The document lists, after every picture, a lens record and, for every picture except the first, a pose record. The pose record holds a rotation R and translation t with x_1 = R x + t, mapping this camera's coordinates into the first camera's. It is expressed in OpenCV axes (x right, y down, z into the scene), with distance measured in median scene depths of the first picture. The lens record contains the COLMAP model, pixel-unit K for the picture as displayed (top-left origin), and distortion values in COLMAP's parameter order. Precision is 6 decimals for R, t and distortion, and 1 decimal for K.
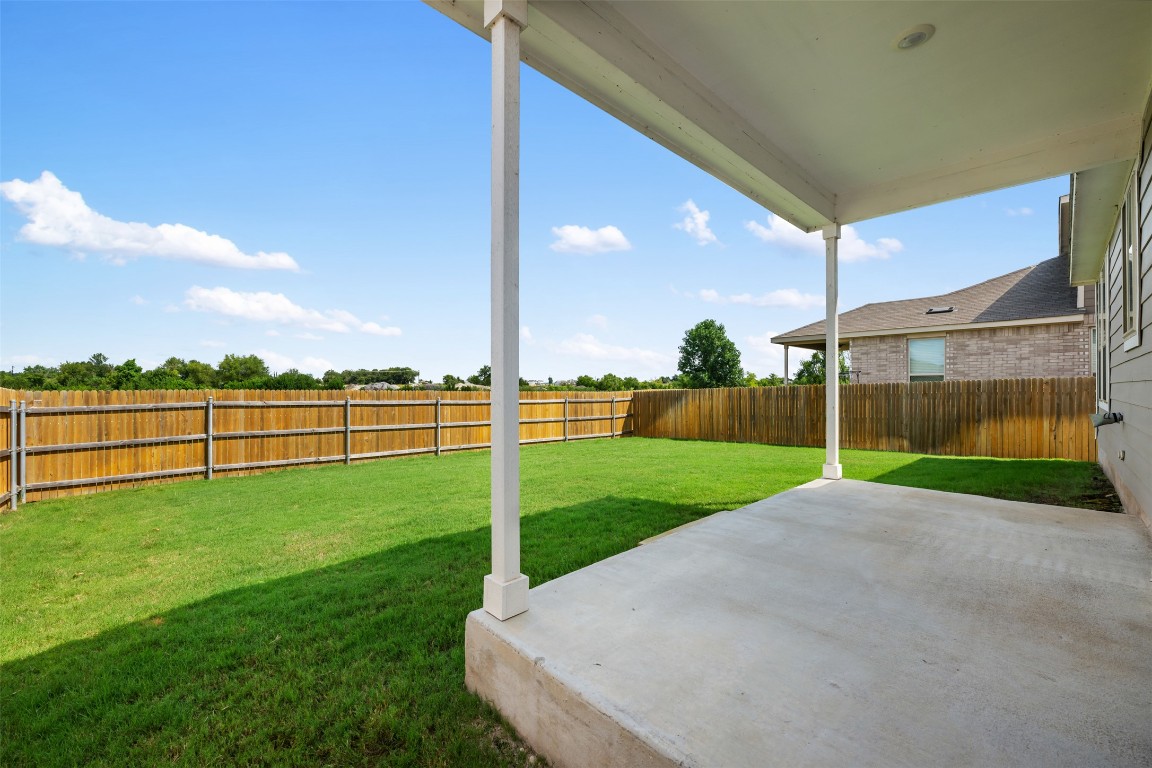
lens RADIAL K [[456.0, 0, 573.8], [0, 456.0, 383.3], [0, 0, 1]] dist [-0.000690, 0.000034]
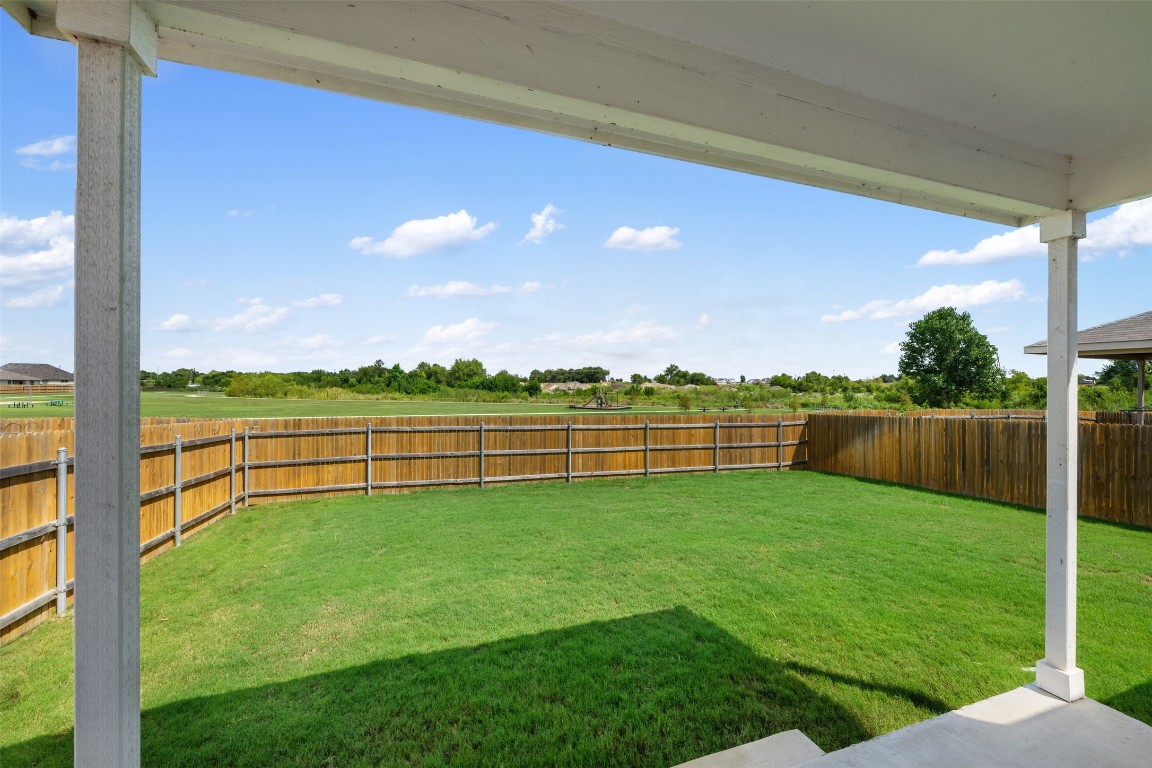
lens RADIAL K [[453.9, 0, 572.9], [0, 453.9, 382.0], [0, 0, 1]] dist [-0.001717, -0.000116]
pose [[0.917101, 0.003919, -0.398636, 0.094803], [-0.003358, 0.999992, 0.002107, -0.056384], [0.398641, -0.000593, 0.917107, 0.108208]]
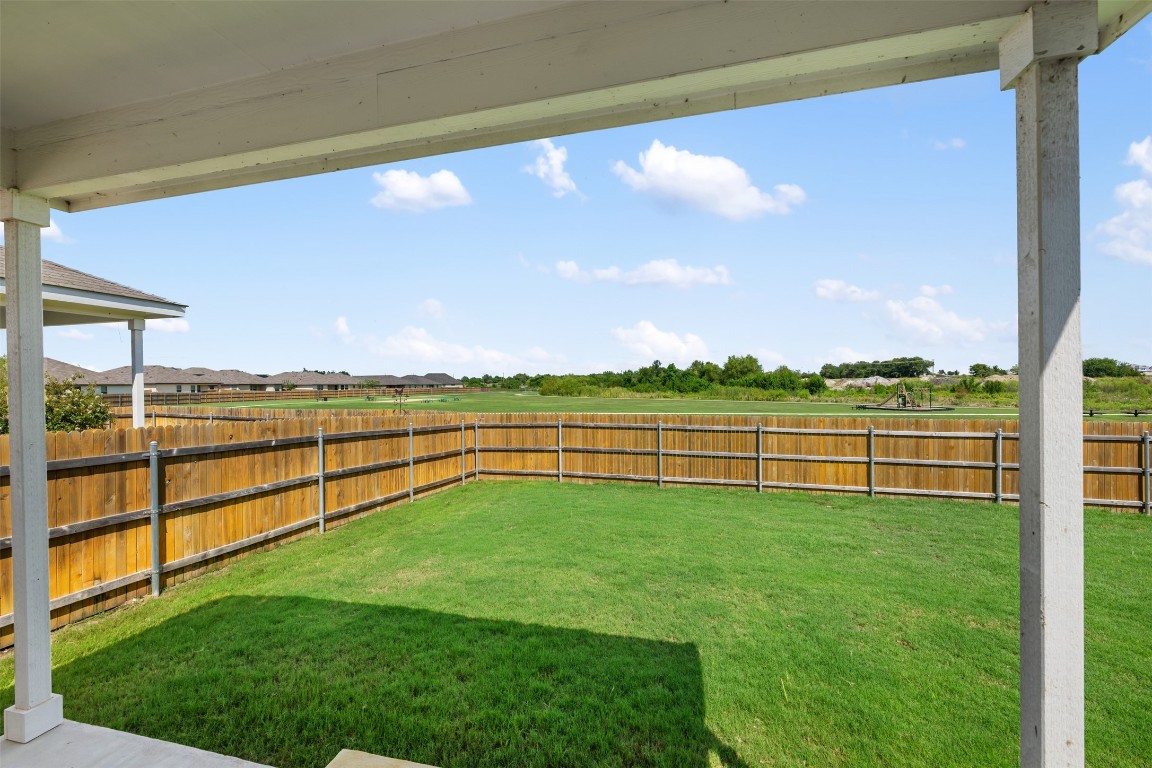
lens RADIAL K [[456.0, 0, 573.8], [0, 456.0, 383.3], [0, 0, 1]] dist [-0.000690, 0.000034]
pose [[0.536772, -0.006302, -0.843704, 0.237823], [0.018632, 0.999817, 0.004386, -0.055122], [0.843521, -0.018074, 0.536791, 0.237008]]
